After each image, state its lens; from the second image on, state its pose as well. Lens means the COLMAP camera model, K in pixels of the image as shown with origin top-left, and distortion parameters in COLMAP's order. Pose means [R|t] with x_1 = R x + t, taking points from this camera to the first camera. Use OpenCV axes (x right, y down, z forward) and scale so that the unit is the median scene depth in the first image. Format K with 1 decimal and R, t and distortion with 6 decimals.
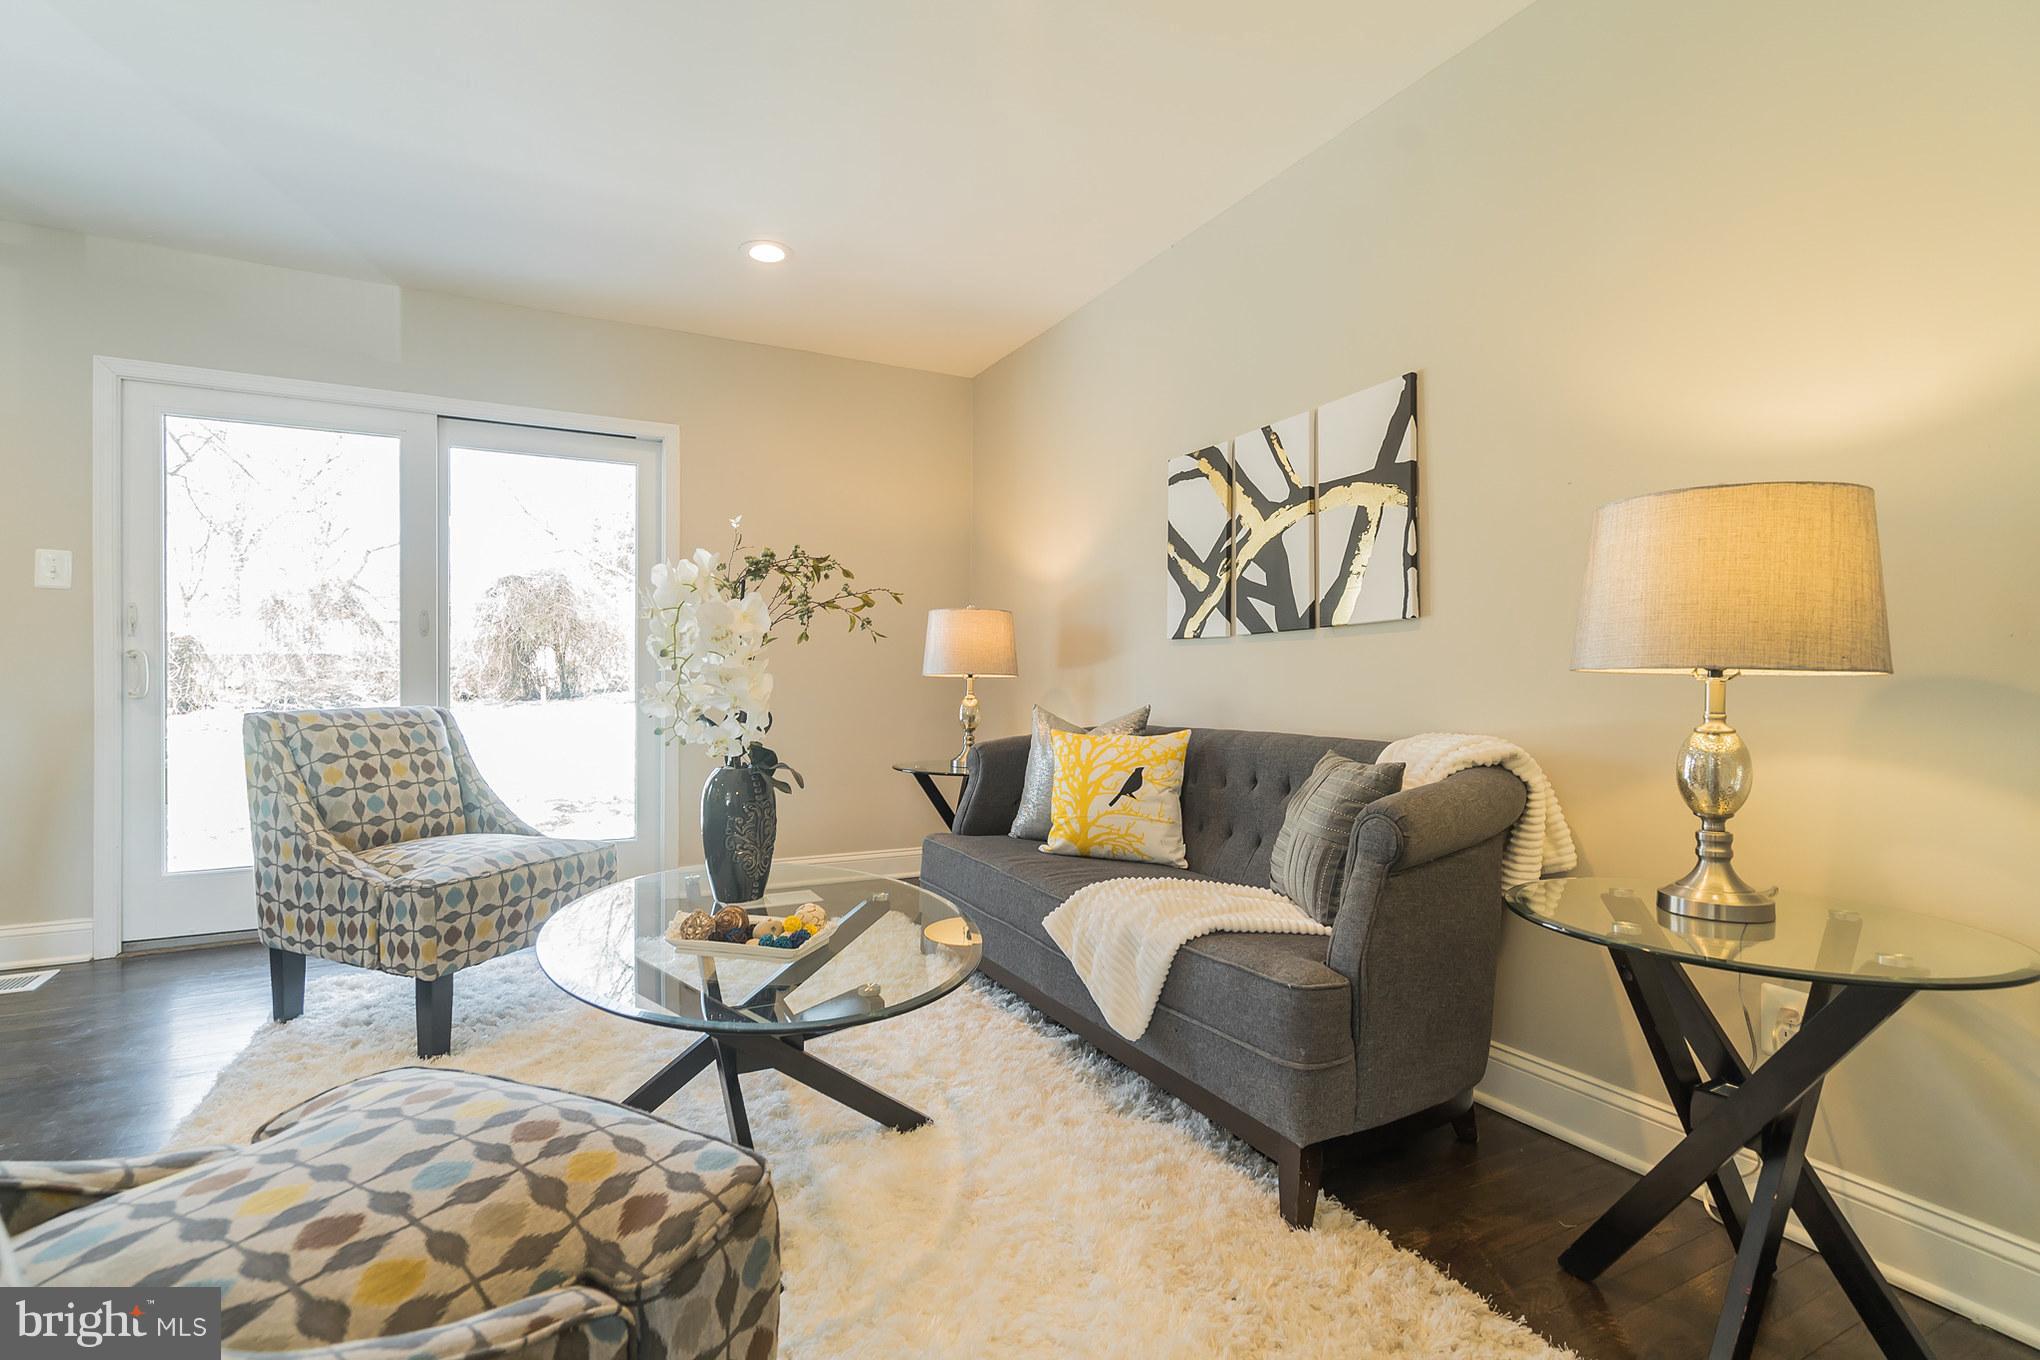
lens RADIAL K [[929.3, 0, 1011.2], [0, 929.3, 677.2], [0, 0, 1]] dist [-0.002426, 0.002241]
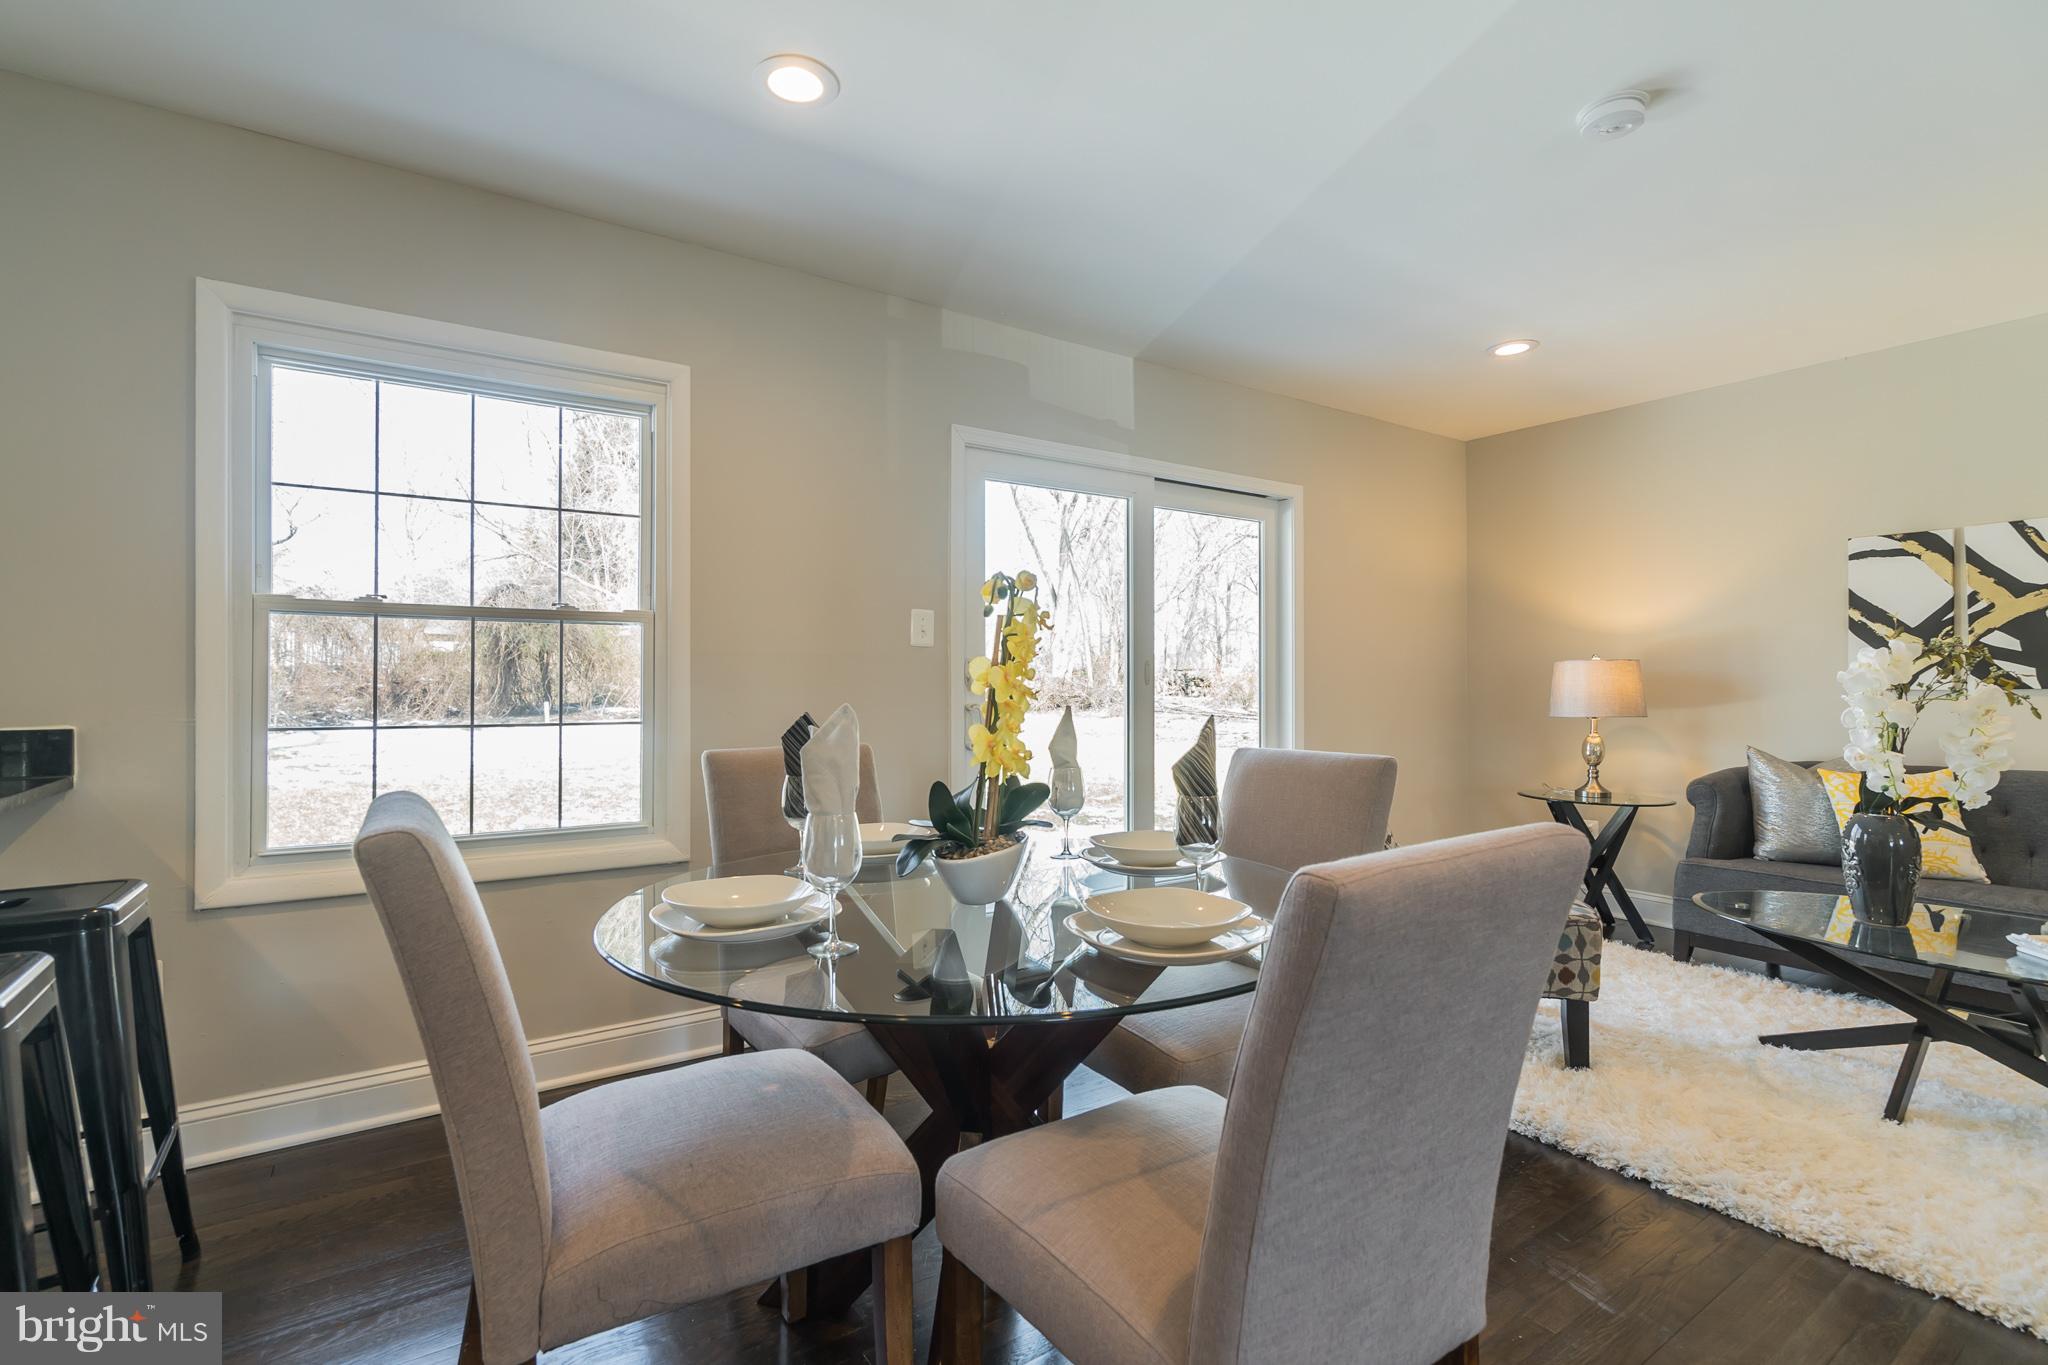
lens RADIAL K [[933.0, 0, 1018.0], [0, 933.0, 687.0], [0, 0, 1]] dist [-0.002426, 0.002241]
pose [[0.992183, -0.005333, 0.124674, -1.208951], [0.004669, 0.999973, 0.005619, -0.064520], [-0.124701, -0.004993, 0.992182, -0.060106]]
